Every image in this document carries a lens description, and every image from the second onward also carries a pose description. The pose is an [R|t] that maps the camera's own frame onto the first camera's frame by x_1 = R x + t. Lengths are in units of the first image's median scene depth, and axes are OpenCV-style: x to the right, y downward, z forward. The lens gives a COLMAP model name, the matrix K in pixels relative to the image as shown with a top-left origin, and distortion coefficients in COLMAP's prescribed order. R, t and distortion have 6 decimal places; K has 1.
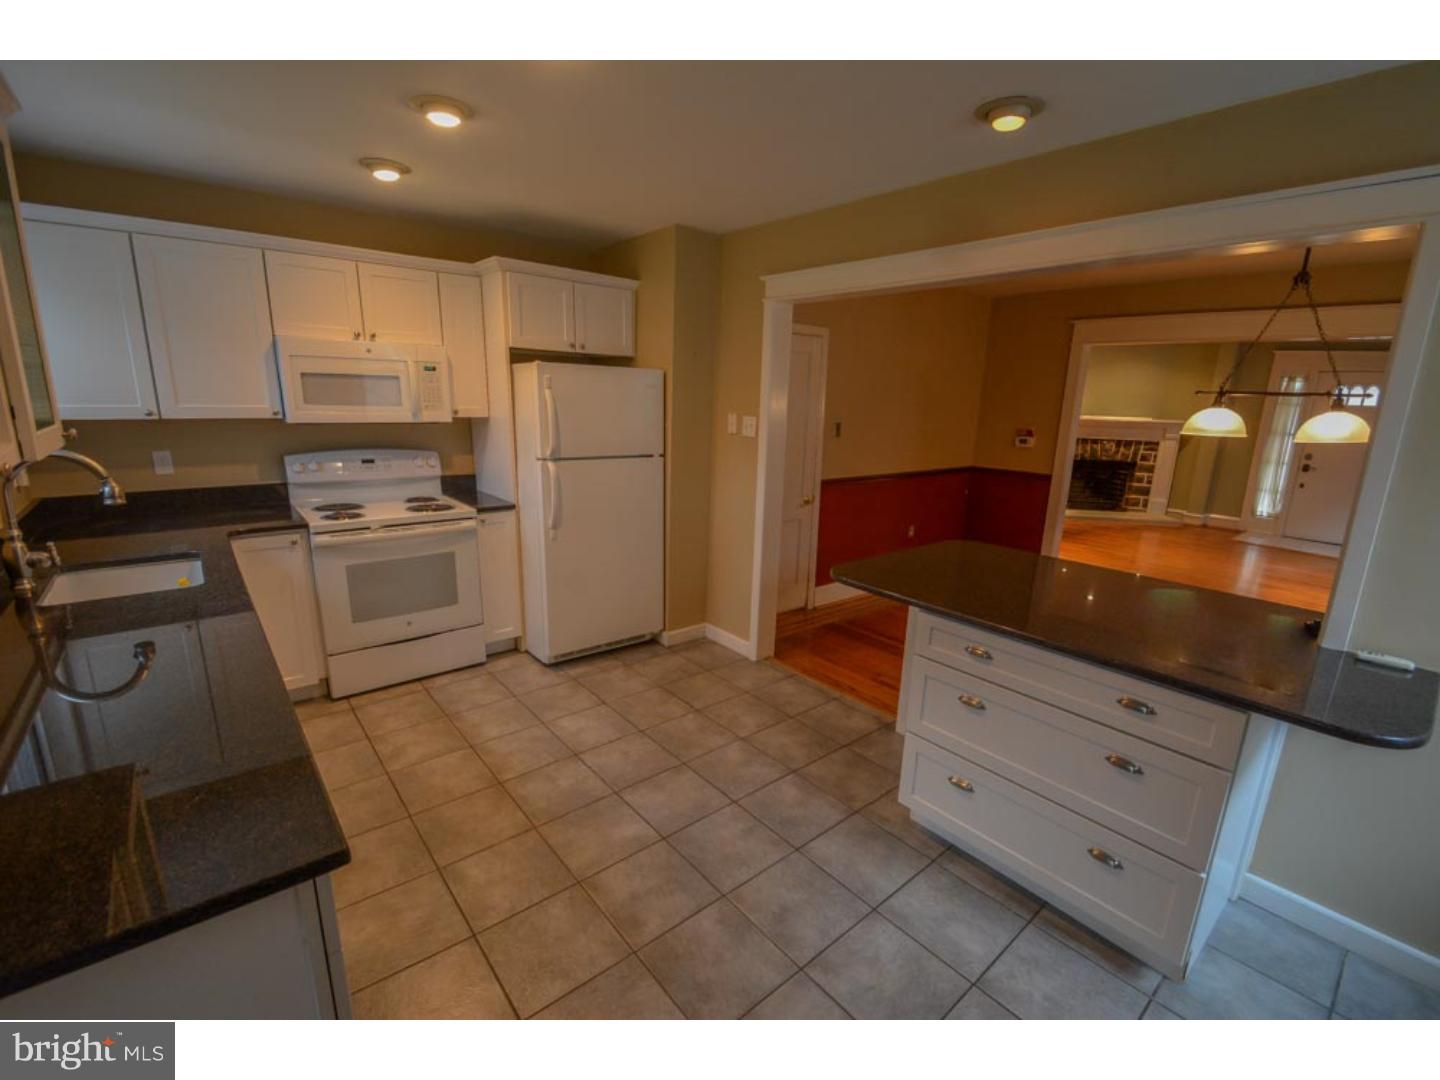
lens RADIAL K [[630.3, 0, 730.2], [0, 630.3, 548.5], [0, 0, 1]] dist [-0.001845, -0.000979]
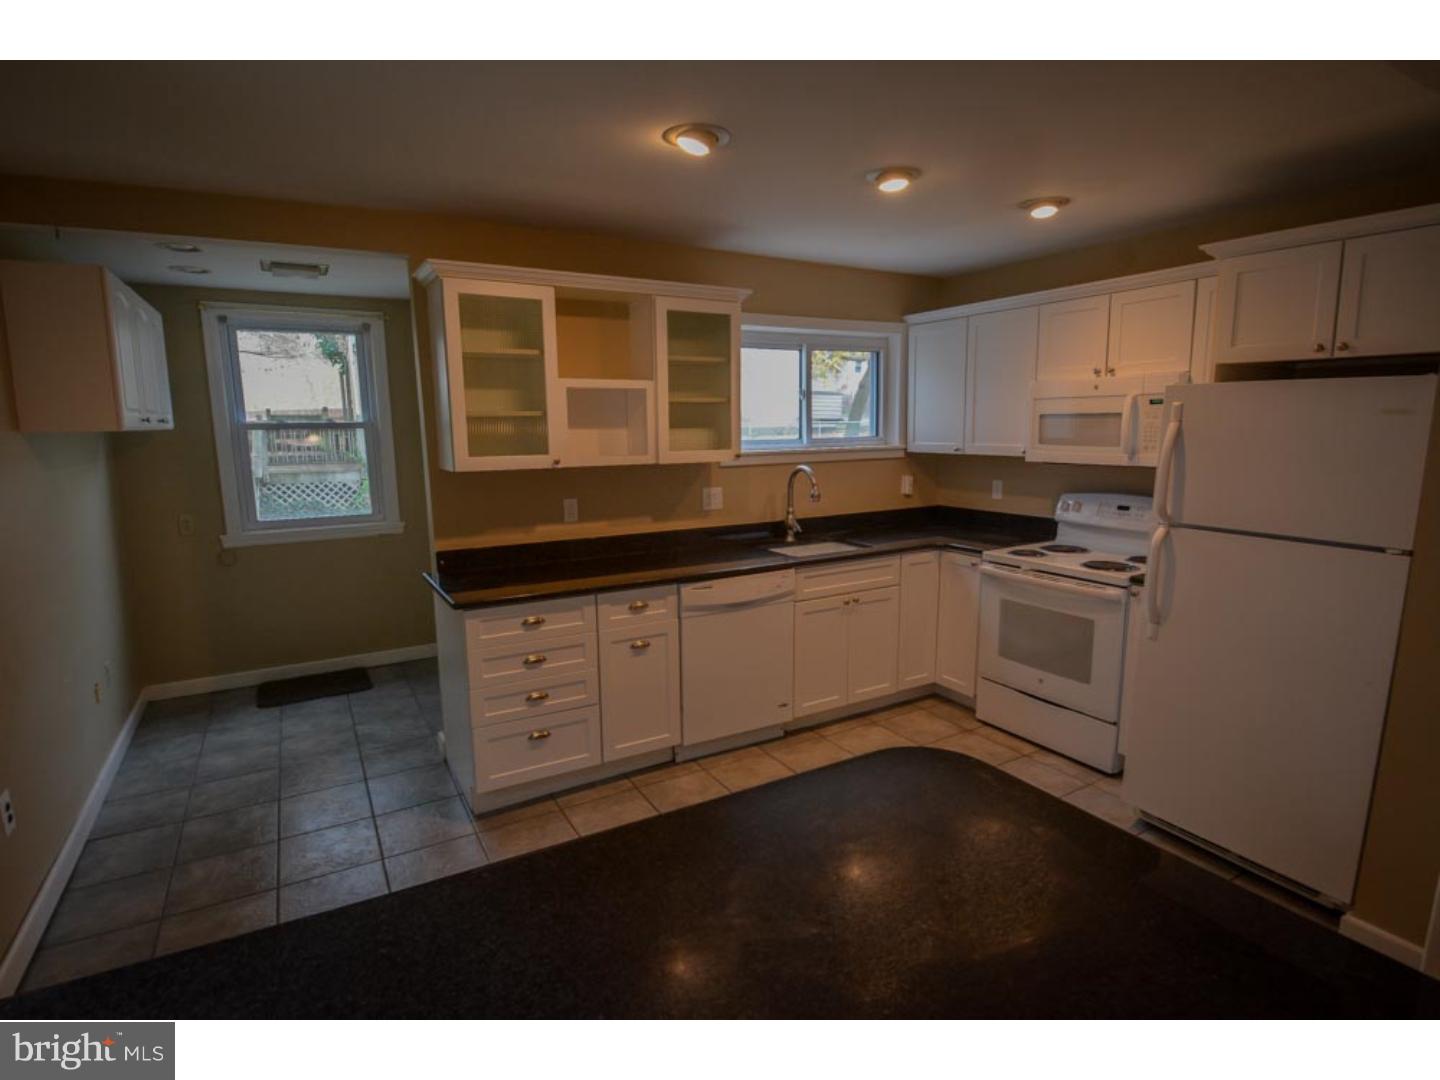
lens RADIAL K [[756.6, 0, 720.0], [0, 756.6, 540.0], [0, 0, 1]] dist [0.002708, 0.000182]
pose [[-0.181819, 0.124020, -0.975480, 0.578755], [-0.228963, 0.959409, 0.164653, -0.140711], [0.956304, 0.253286, -0.146043, 0.624652]]
